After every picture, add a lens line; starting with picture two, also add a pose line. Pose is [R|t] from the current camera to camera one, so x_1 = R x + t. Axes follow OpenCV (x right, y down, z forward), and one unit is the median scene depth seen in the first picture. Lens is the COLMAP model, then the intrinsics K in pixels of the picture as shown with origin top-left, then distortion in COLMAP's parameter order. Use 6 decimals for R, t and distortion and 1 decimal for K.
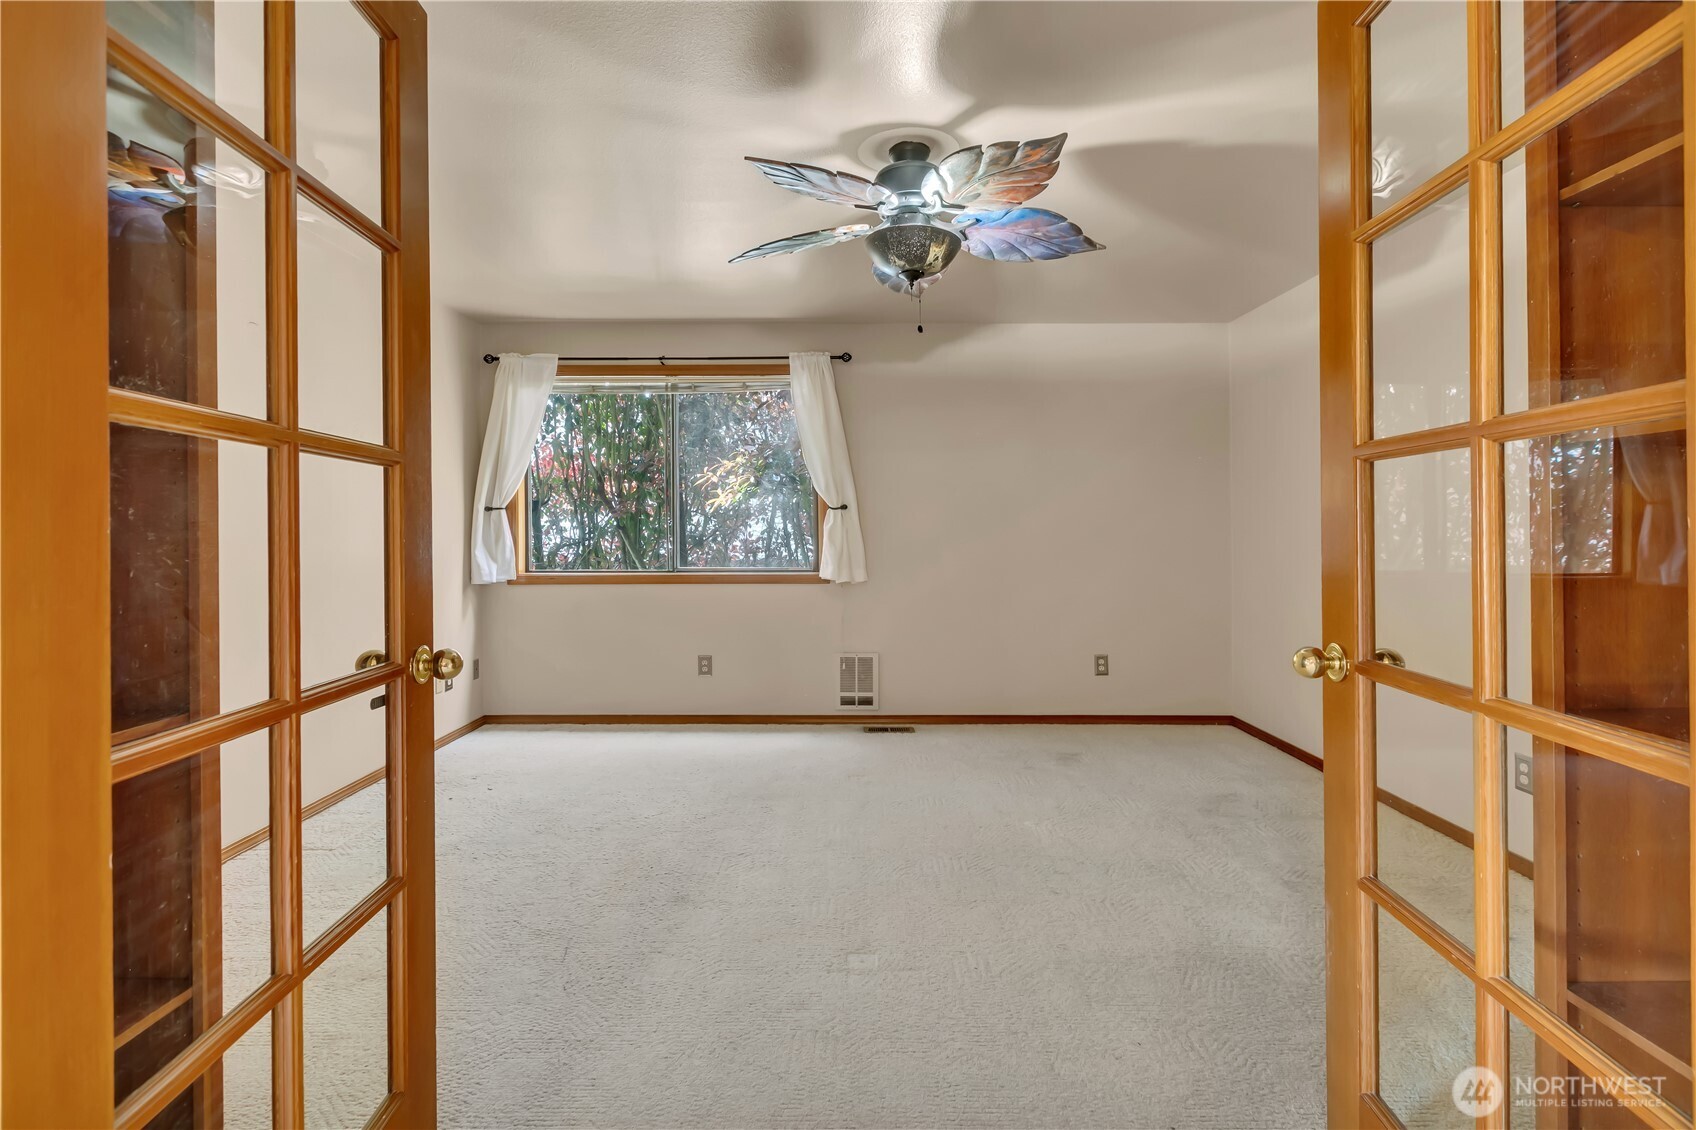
lens RADIAL K [[779.8, 0, 856.0], [0, 779.8, 540.4], [0, 0, 1]] dist [0.000292, -0.000986]
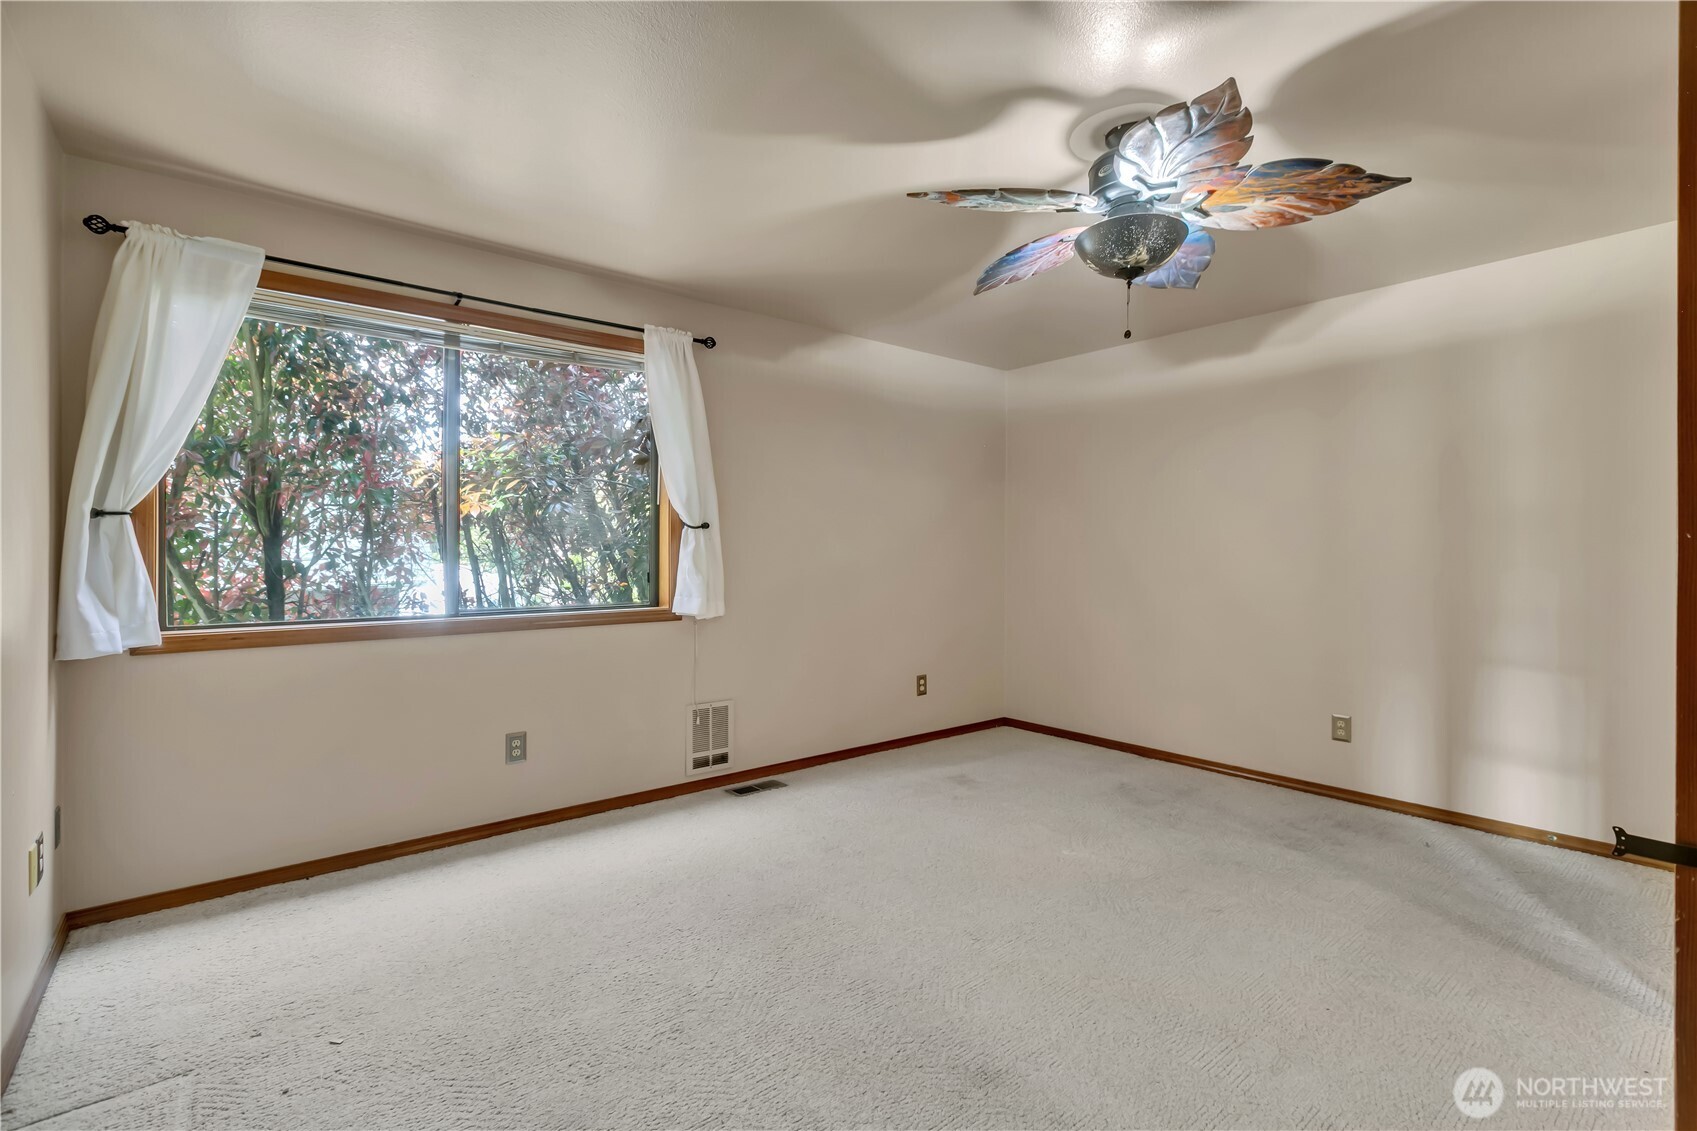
lens RADIAL K [[757.6, 0, 848.5], [0, 757.6, 565.5], [0, 0, 1]] dist [0.011474, 0.000247]
pose [[0.780043, -0.010089, 0.625645, -0.396009], [0.010435, 0.999941, 0.003115, -0.002126], [-0.625639, 0.004099, 0.780102, 0.286531]]
